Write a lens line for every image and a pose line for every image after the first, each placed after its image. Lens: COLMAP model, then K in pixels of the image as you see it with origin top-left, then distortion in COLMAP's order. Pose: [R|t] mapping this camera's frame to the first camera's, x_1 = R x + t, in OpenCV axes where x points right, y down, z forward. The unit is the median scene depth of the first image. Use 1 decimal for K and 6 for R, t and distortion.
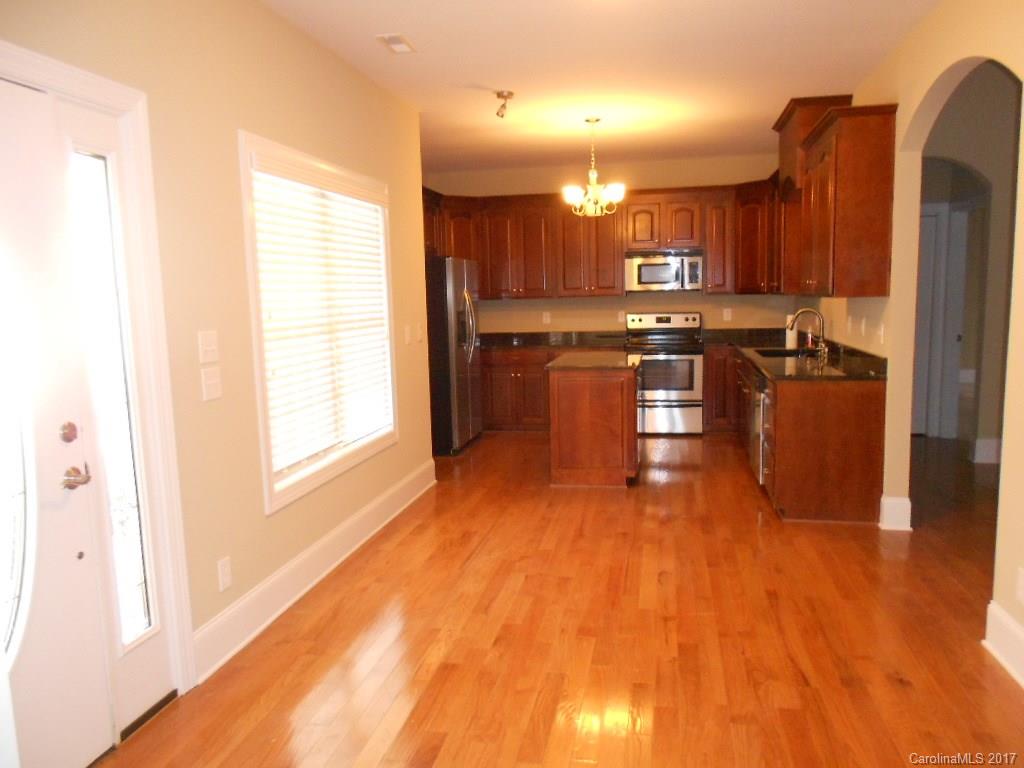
lens RADIAL K [[783.2, 0, 512.0], [0, 783.2, 384.0], [0, 0, 1]] dist [0.011207, -0.002617]
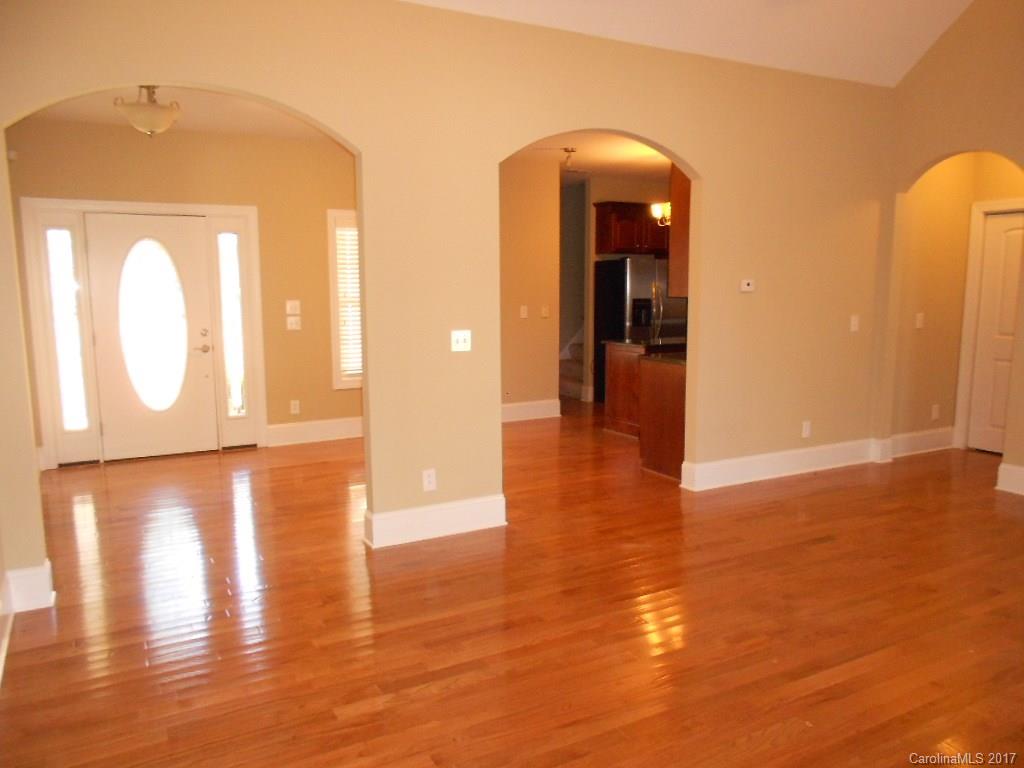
lens RADIAL K [[783.2, 0, 512.0], [0, 783.2, 384.0], [0, 0, 1]] dist [0.011207, -0.002617]
pose [[0.642842, 0.128129, -0.755207, 1.782629], [-0.105877, 0.991310, 0.078063, -0.071539], [0.758646, 0.029777, 0.650822, -0.002116]]
